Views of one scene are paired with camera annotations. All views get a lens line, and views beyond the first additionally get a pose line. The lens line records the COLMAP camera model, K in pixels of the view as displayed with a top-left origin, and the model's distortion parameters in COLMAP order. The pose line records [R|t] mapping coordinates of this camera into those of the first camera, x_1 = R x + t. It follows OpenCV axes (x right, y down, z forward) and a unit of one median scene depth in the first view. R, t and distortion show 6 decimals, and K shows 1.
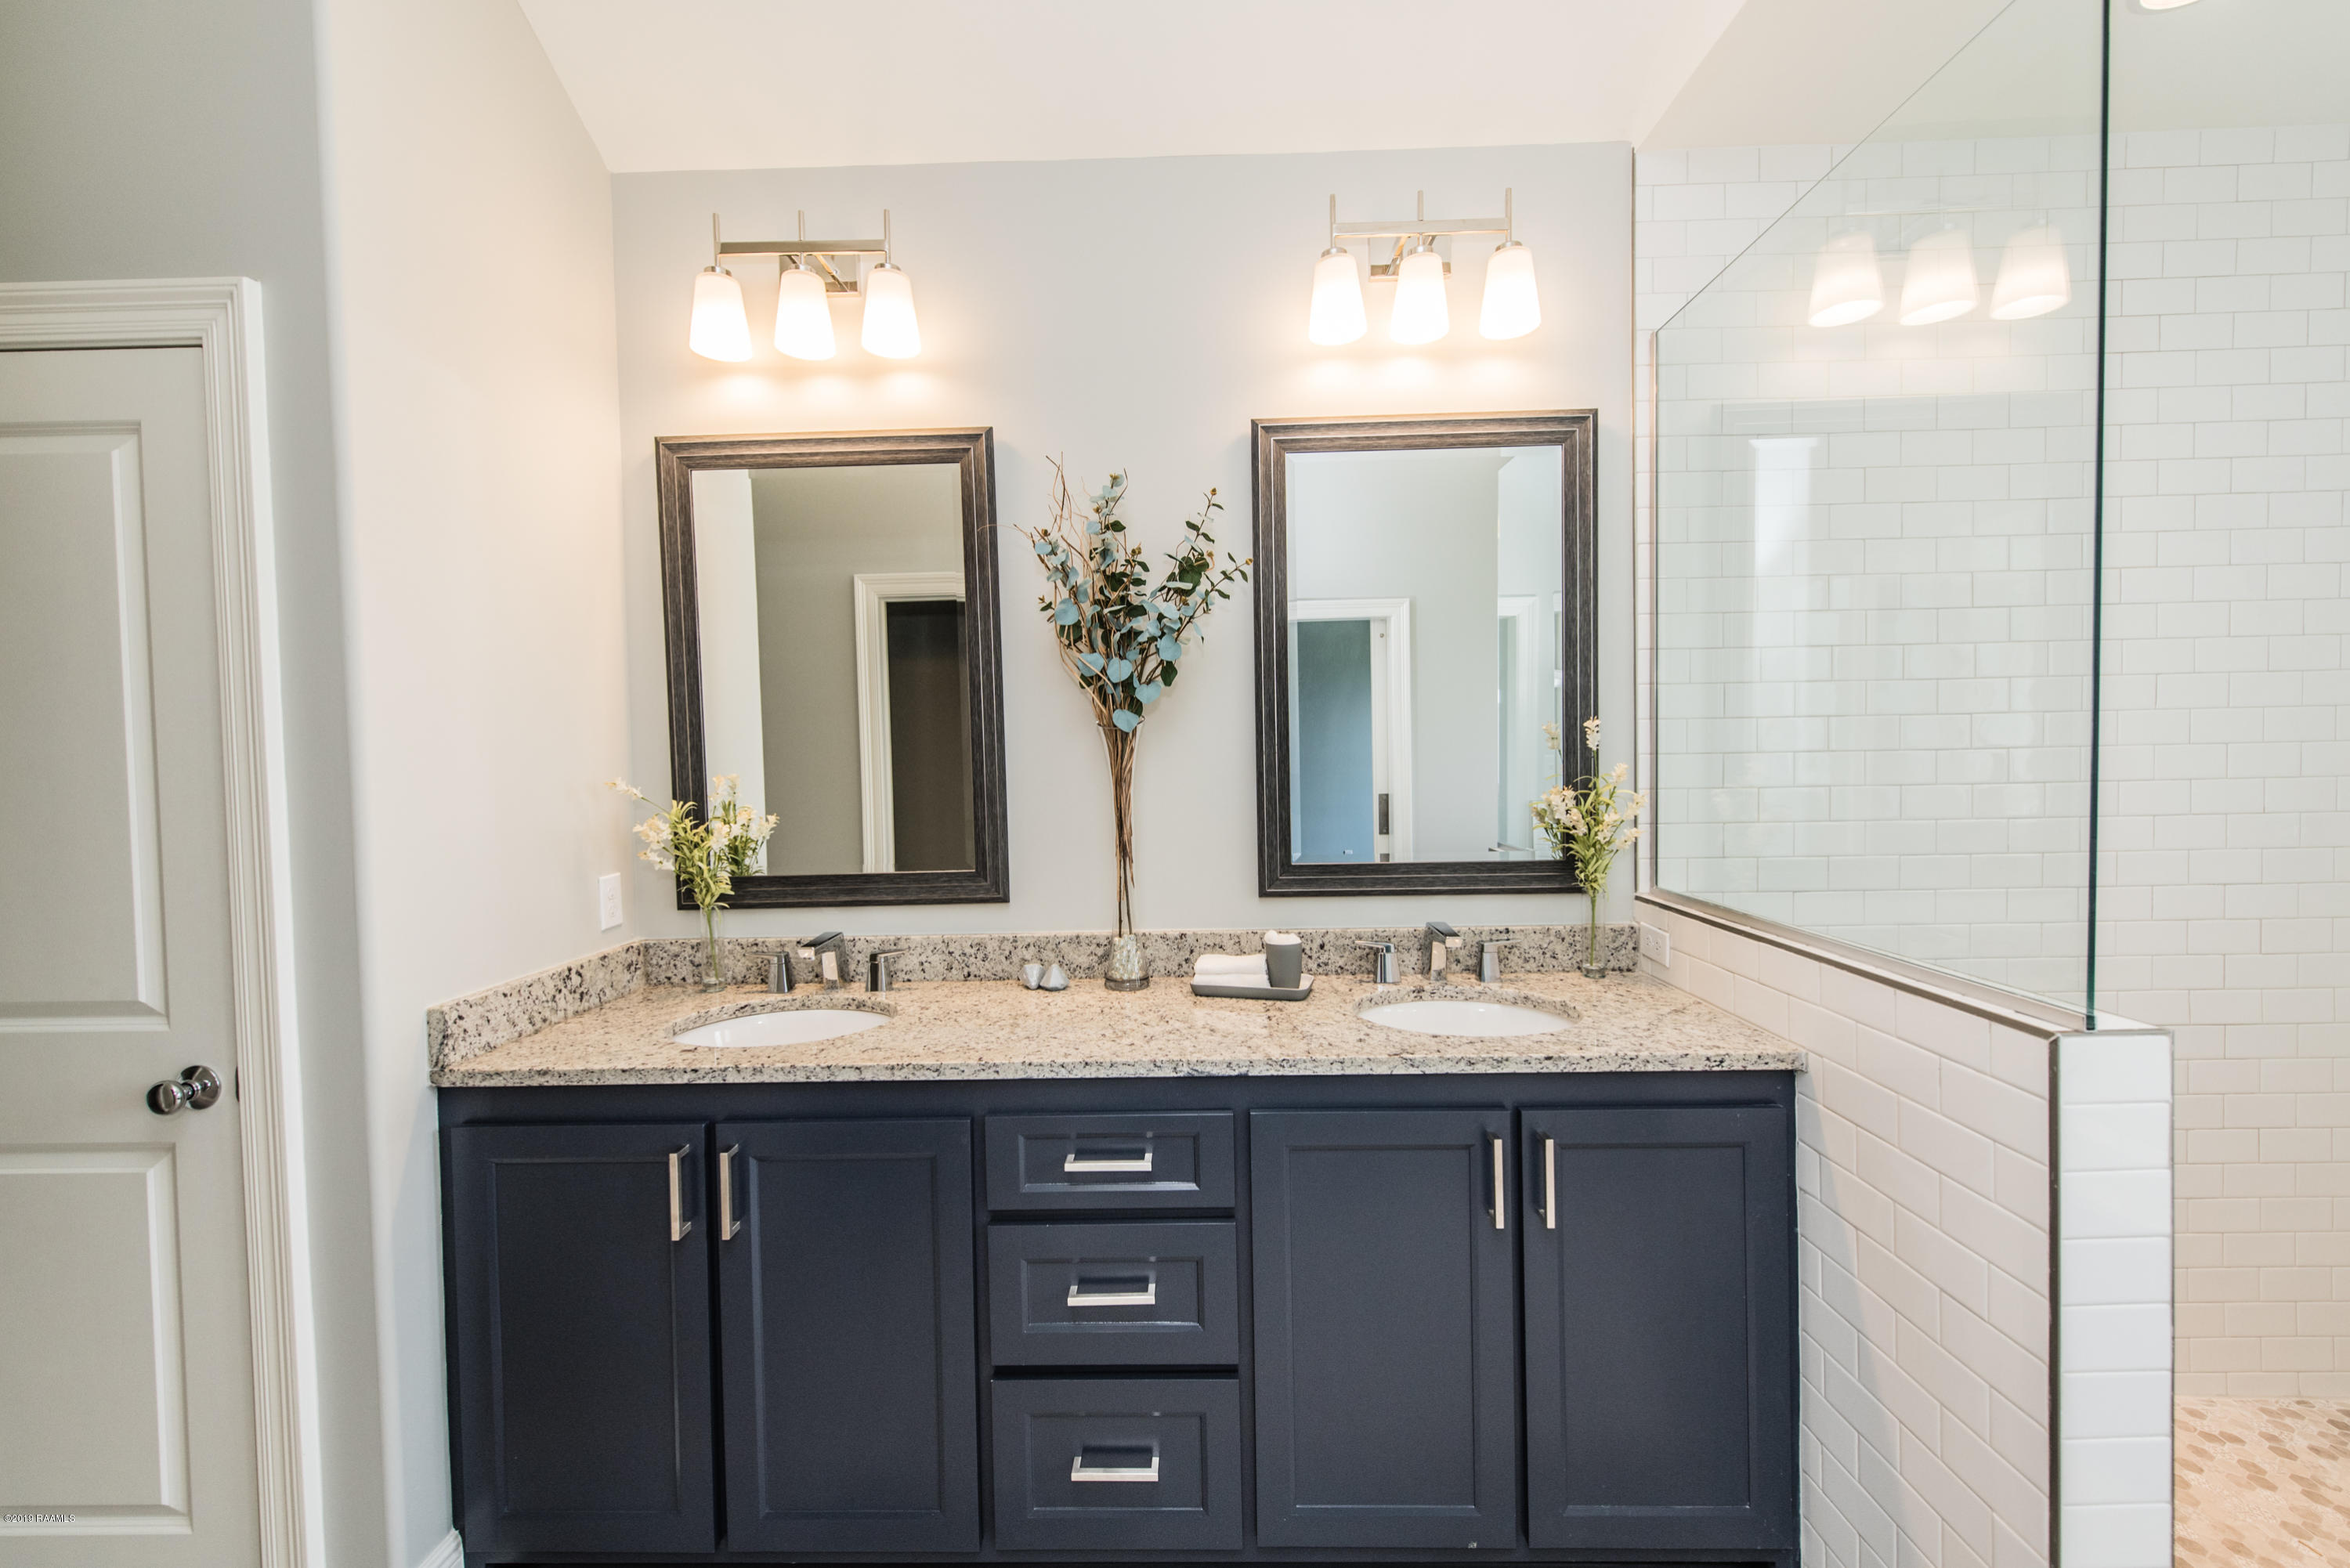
lens RADIAL K [[918.9, 0, 1175.1], [0, 918.9, 789.2], [0, 0, 1]] dist [-0.003207, -0.000558]
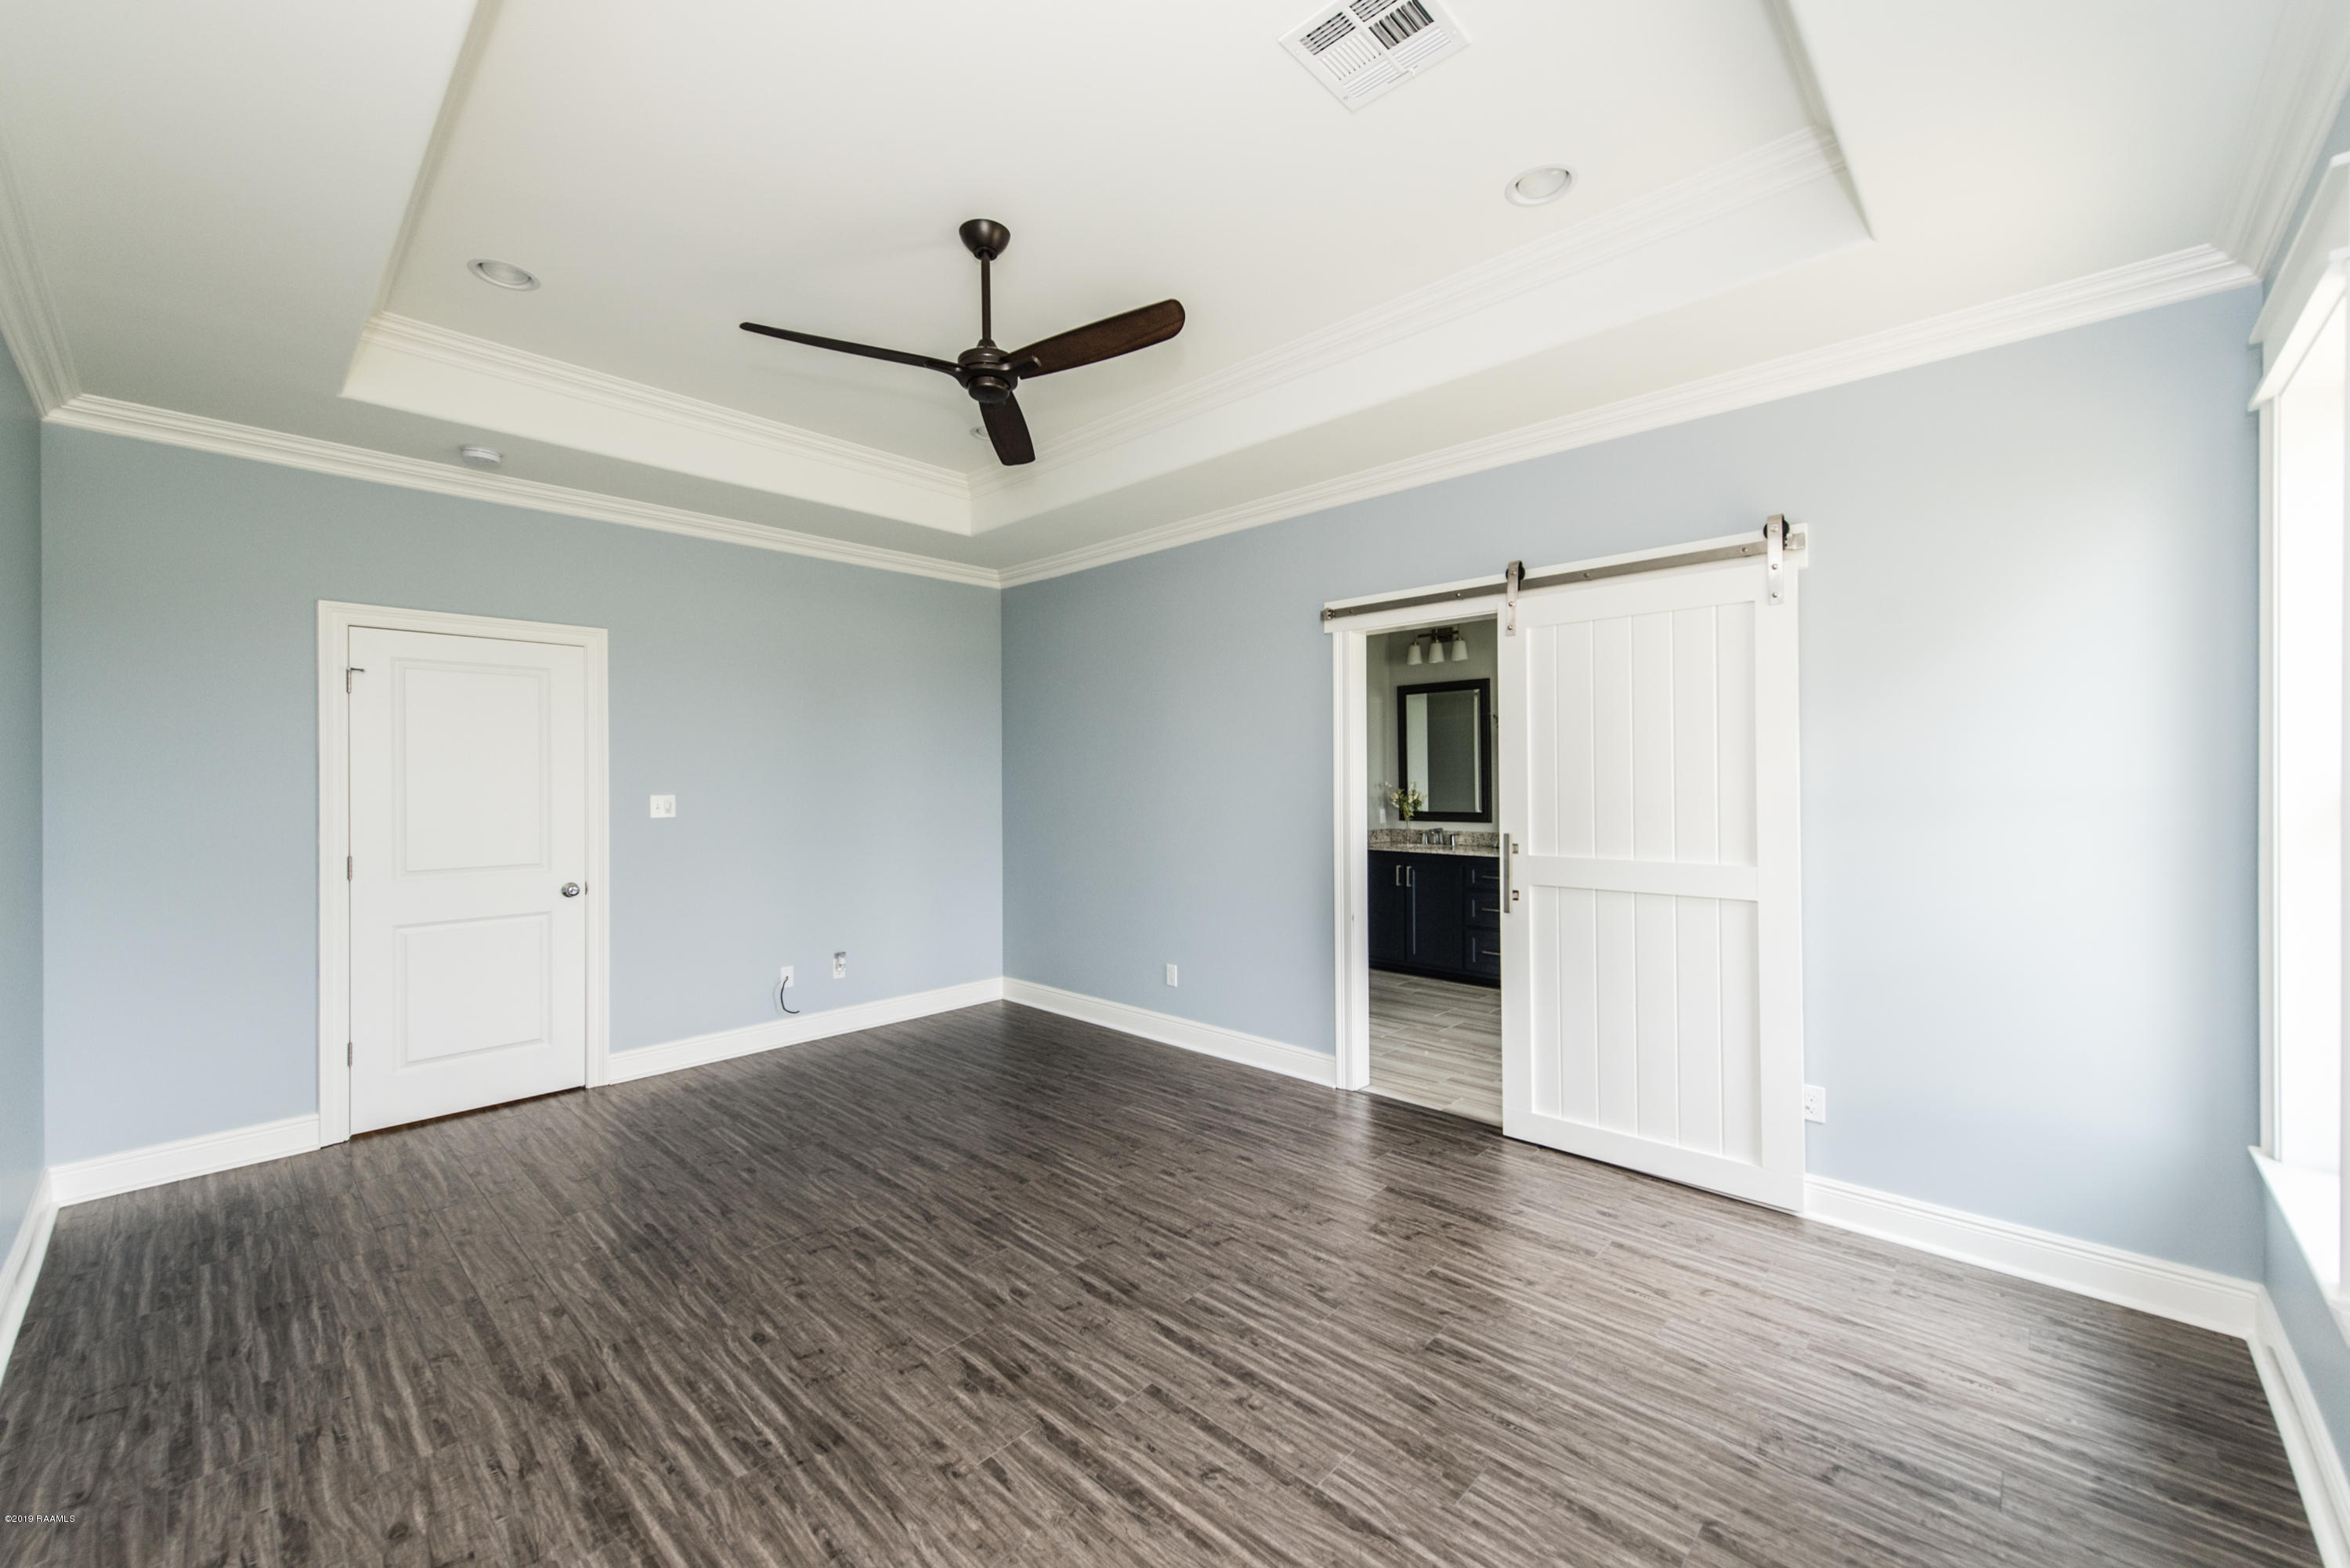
lens RADIAL K [[918.9, 0, 1169.4], [0, 918.9, 781.8], [0, 0, 1]] dist [-0.003207, -0.000558]
pose [[0.740857, 0.016916, -0.671450, 1.163223], [-0.028738, 0.999566, -0.006525, 0.034294], [0.671048, 0.024130, 0.741021, -2.195389]]
